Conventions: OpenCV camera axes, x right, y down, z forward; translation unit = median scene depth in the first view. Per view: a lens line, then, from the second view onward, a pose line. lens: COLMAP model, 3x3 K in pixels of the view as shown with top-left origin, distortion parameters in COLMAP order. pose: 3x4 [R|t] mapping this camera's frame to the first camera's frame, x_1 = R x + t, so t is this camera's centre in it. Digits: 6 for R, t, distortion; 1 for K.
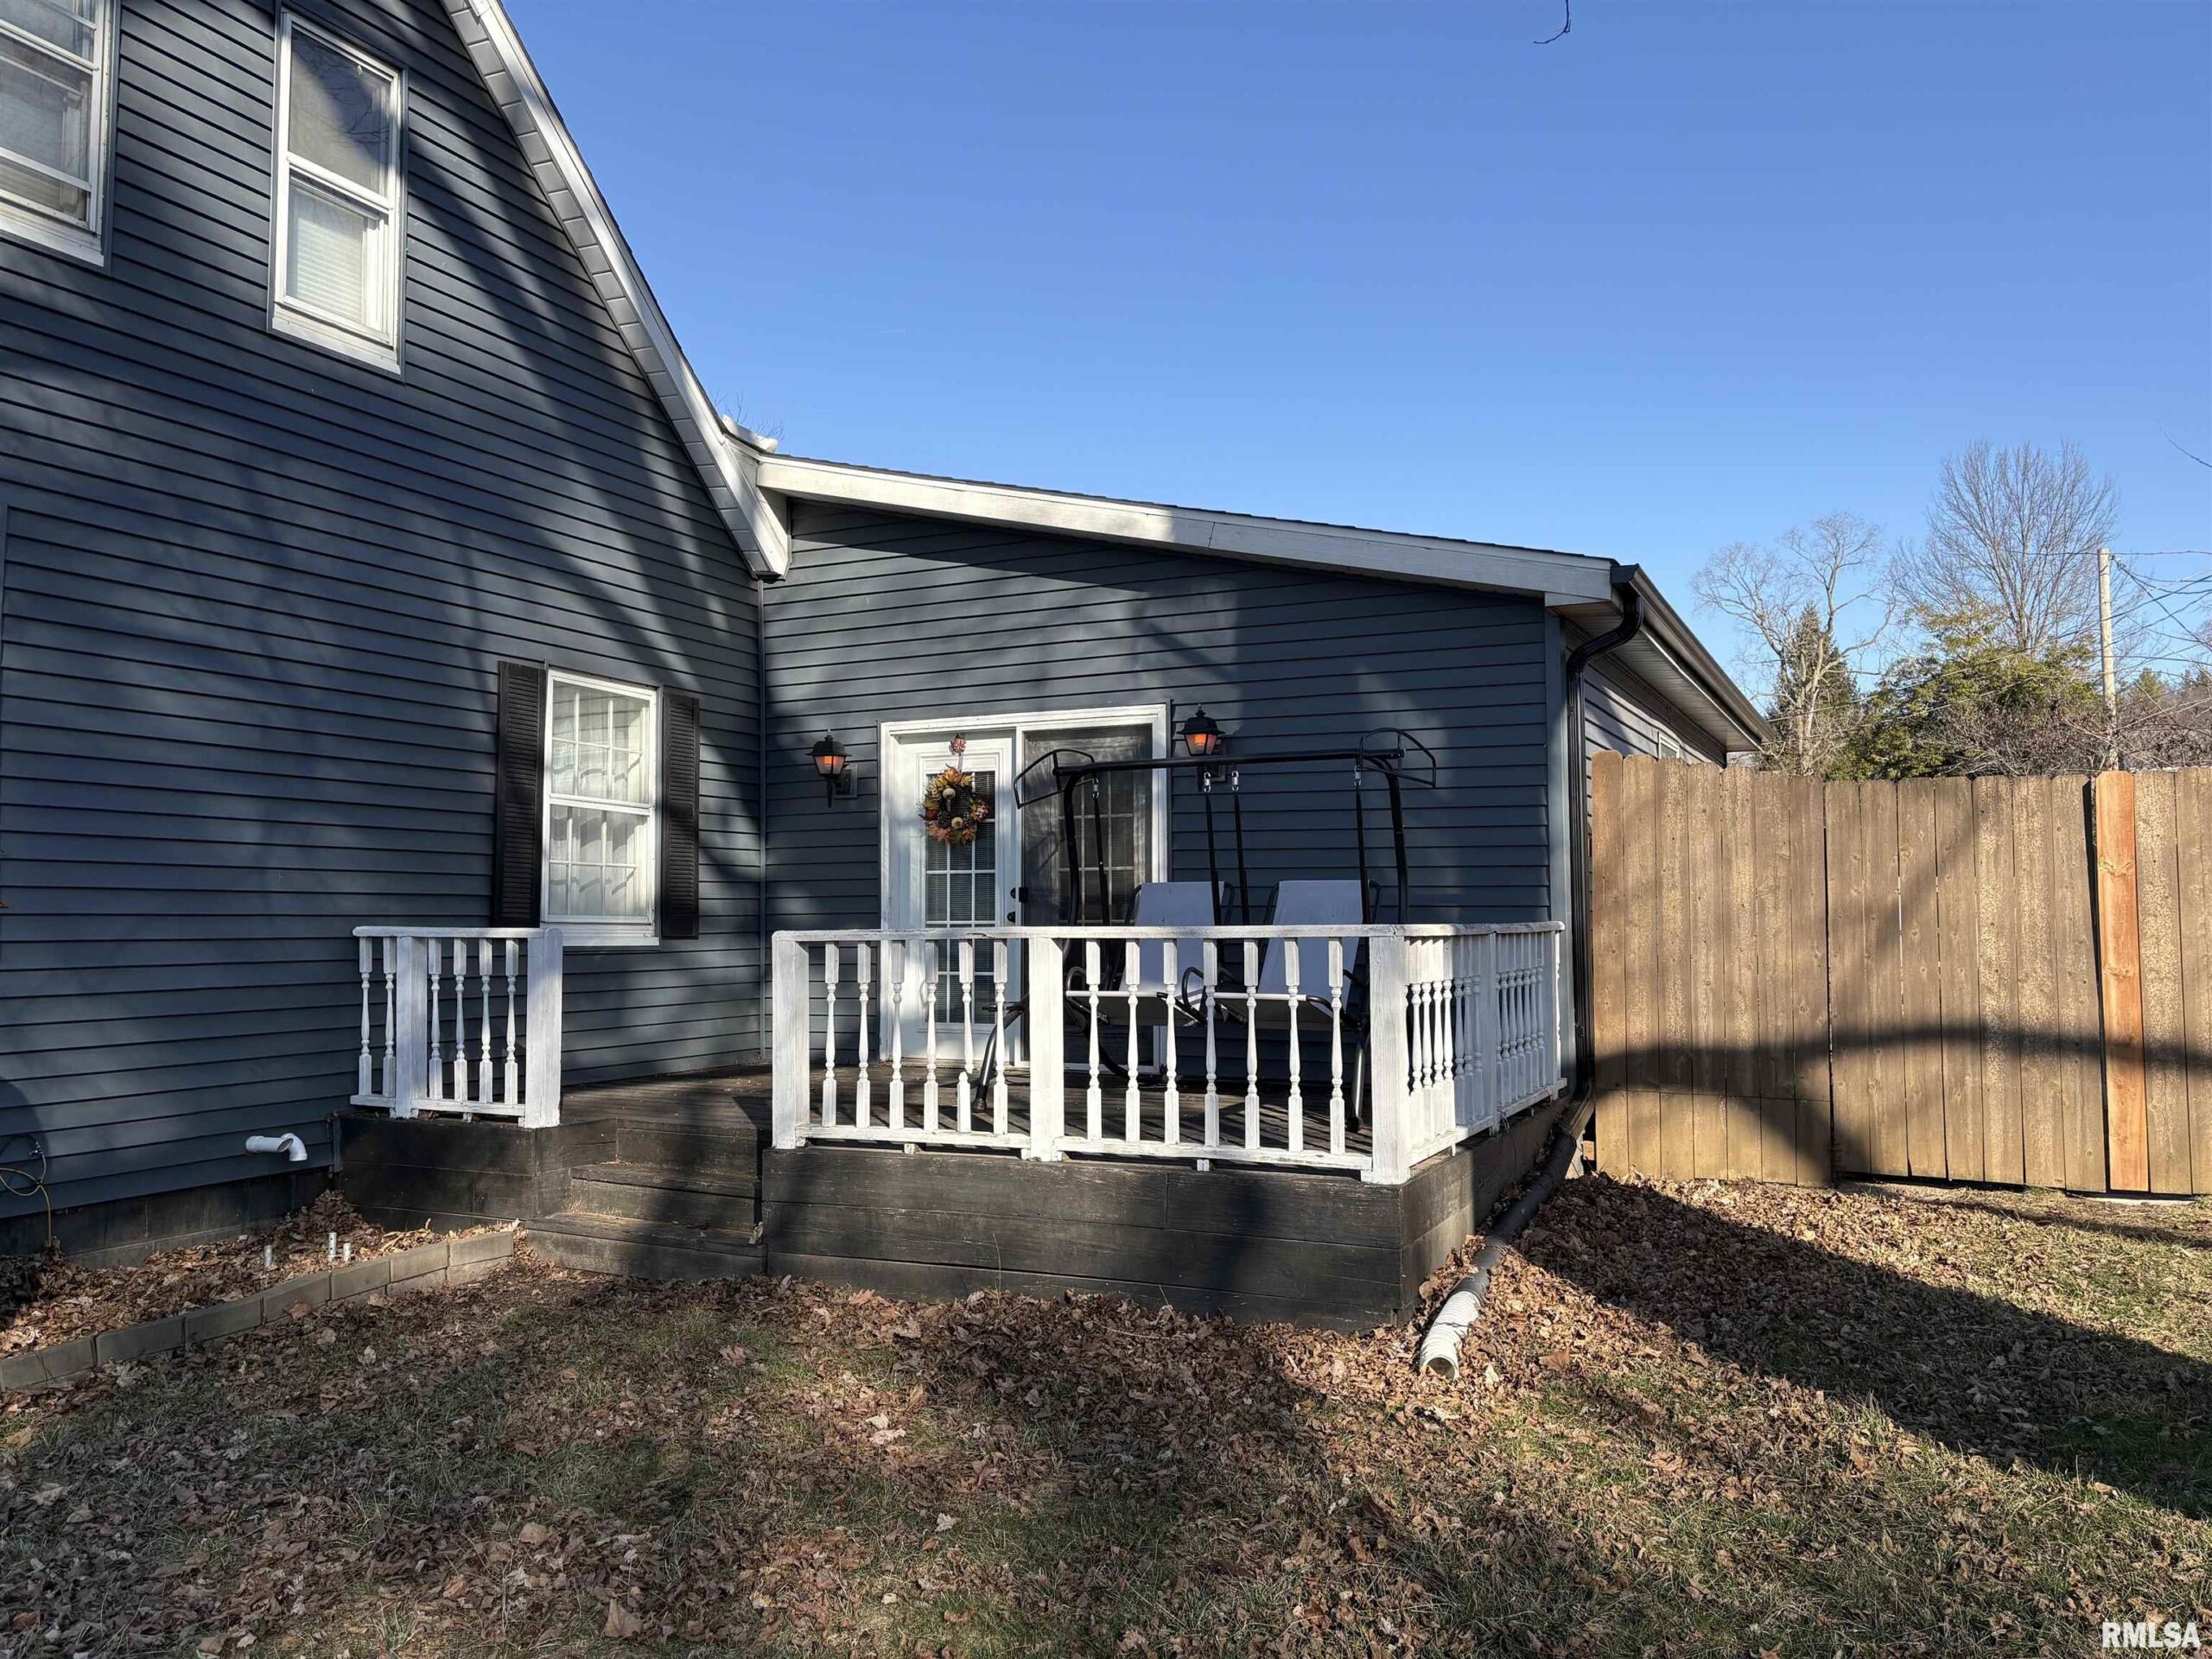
lens RADIAL K [[1680.0, 0, 1102.1], [0, 1680.0, 844.7], [0, 0, 1]] dist [0.026656, -0.002651]
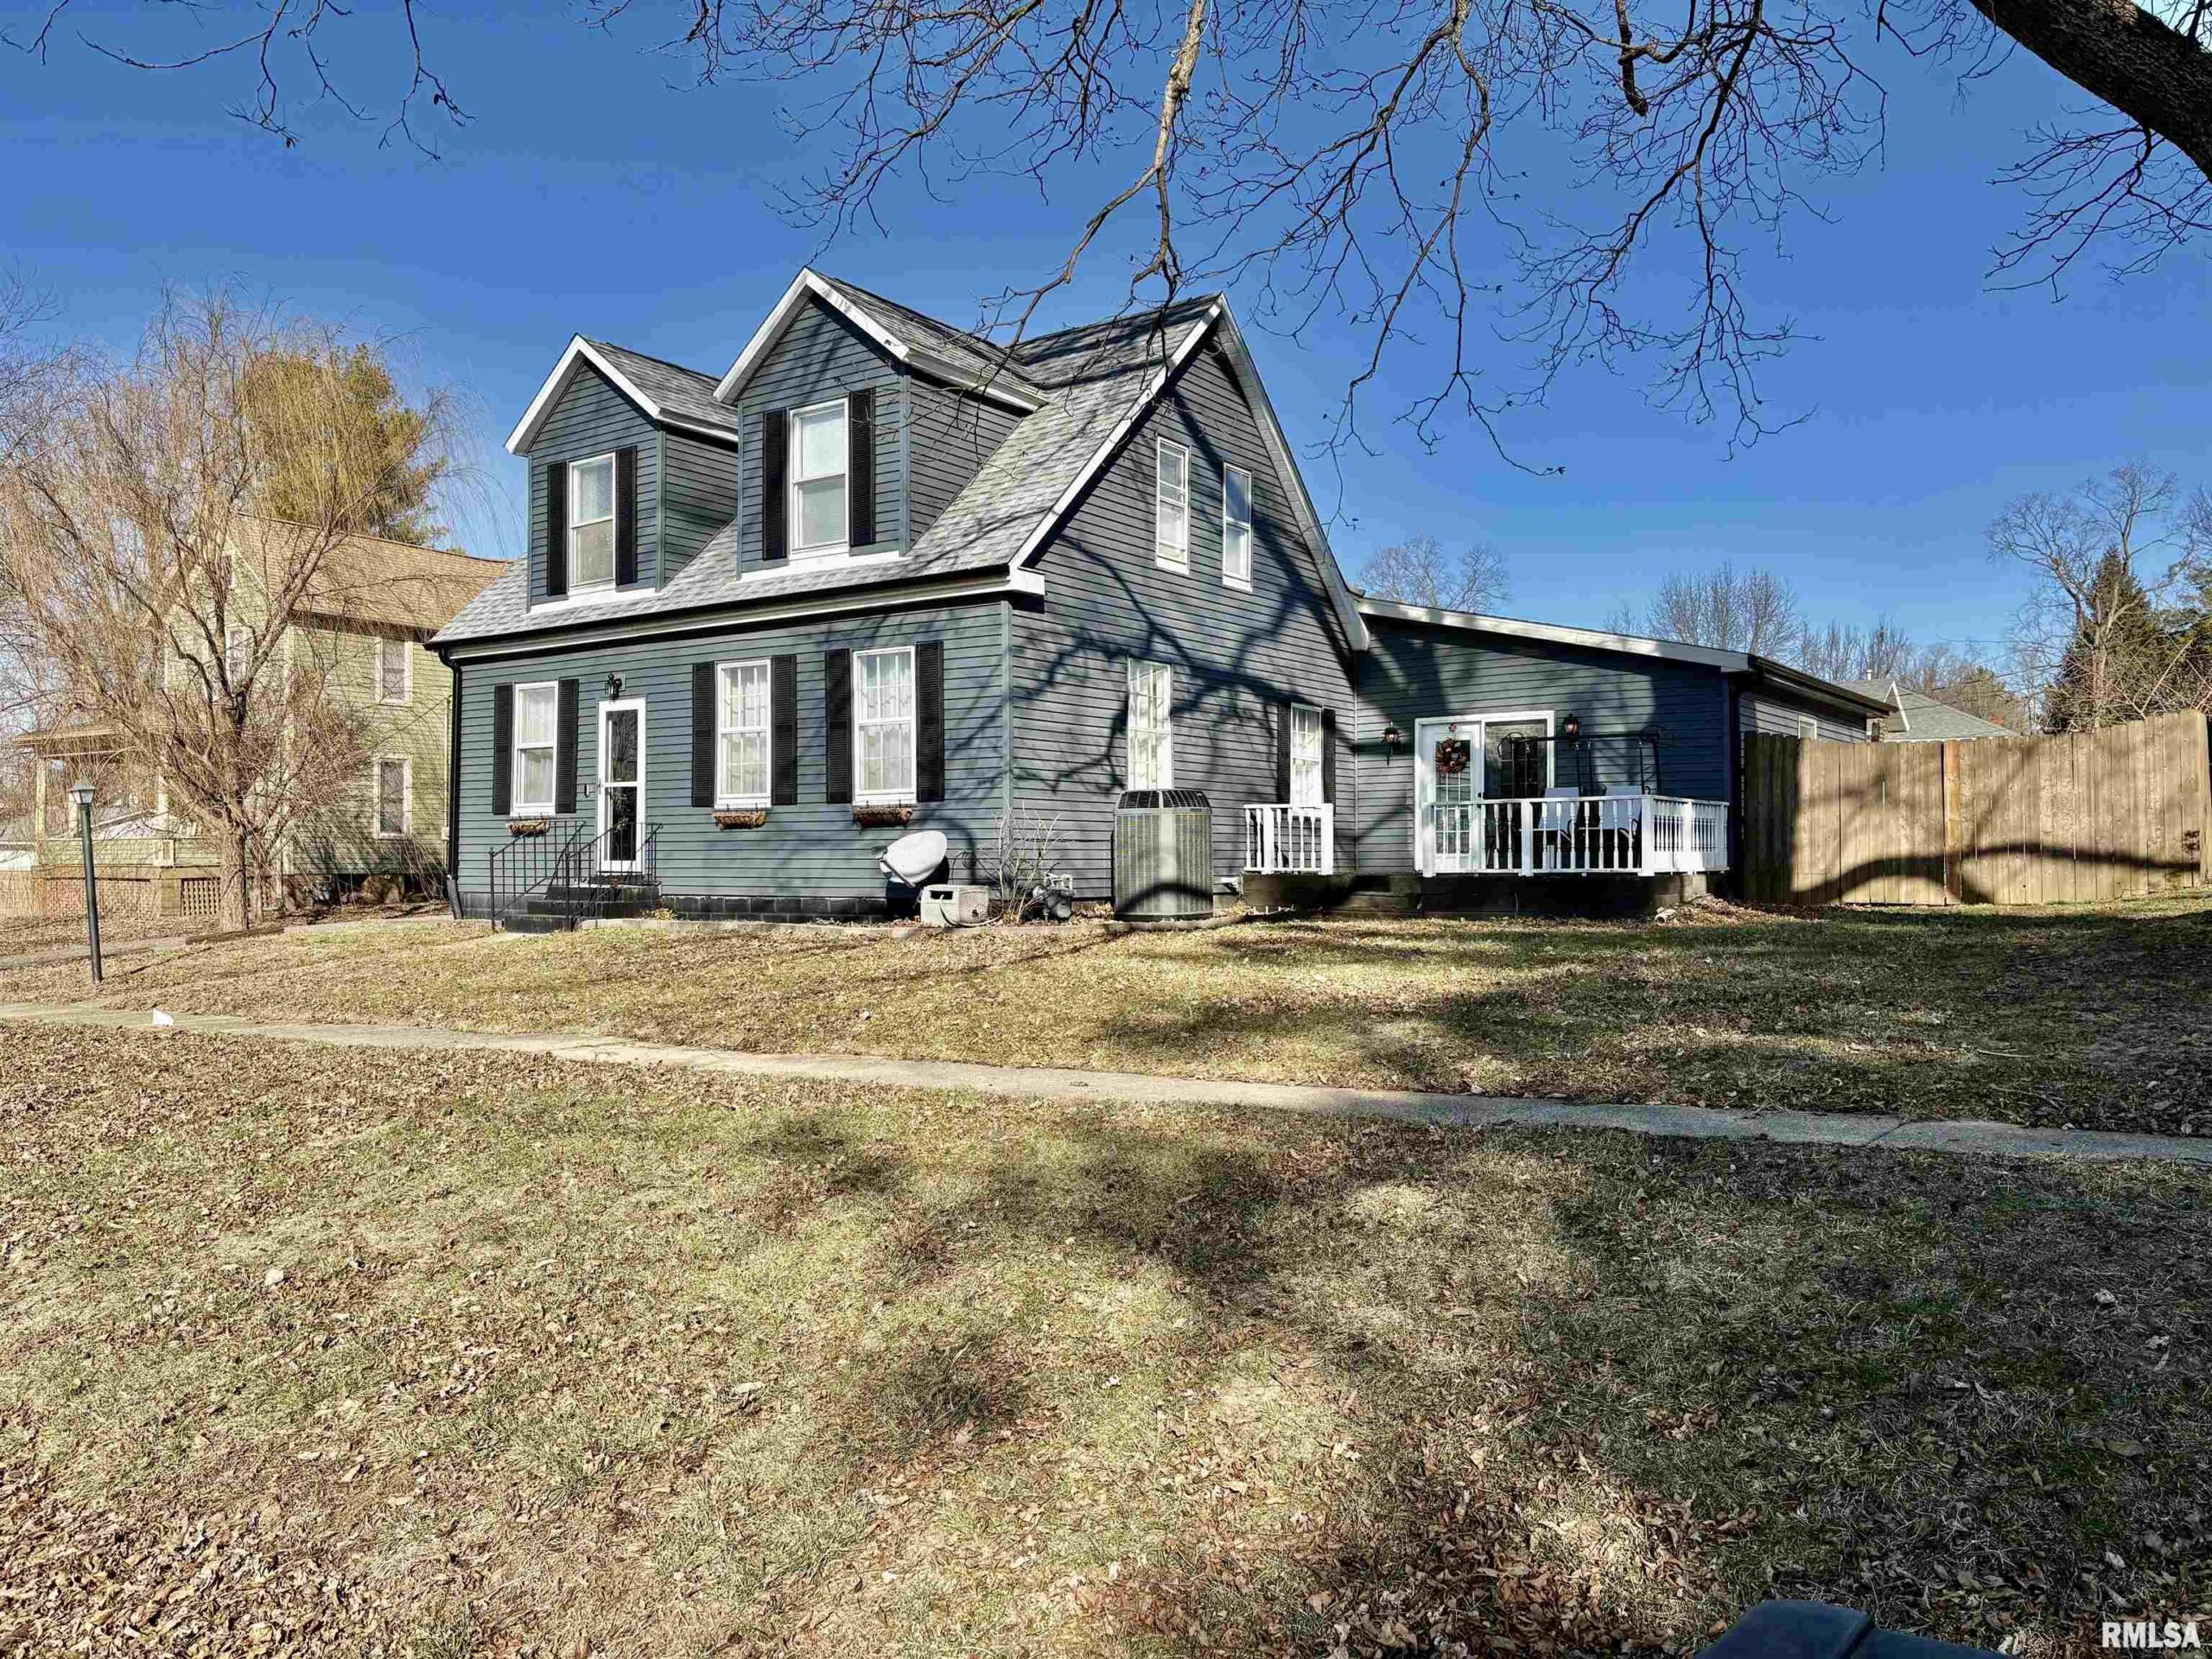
lens RADIAL K [[1680.0, 0, 1102.1], [0, 1680.0, 844.7], [0, 0, 1]] dist [0.026656, -0.002651]
pose [[0.986004, -0.001210, -0.166716, -0.175776], [0.006749, 0.999444, 0.032662, 0.018635], [0.166584, -0.033330, 0.985464, -1.292269]]
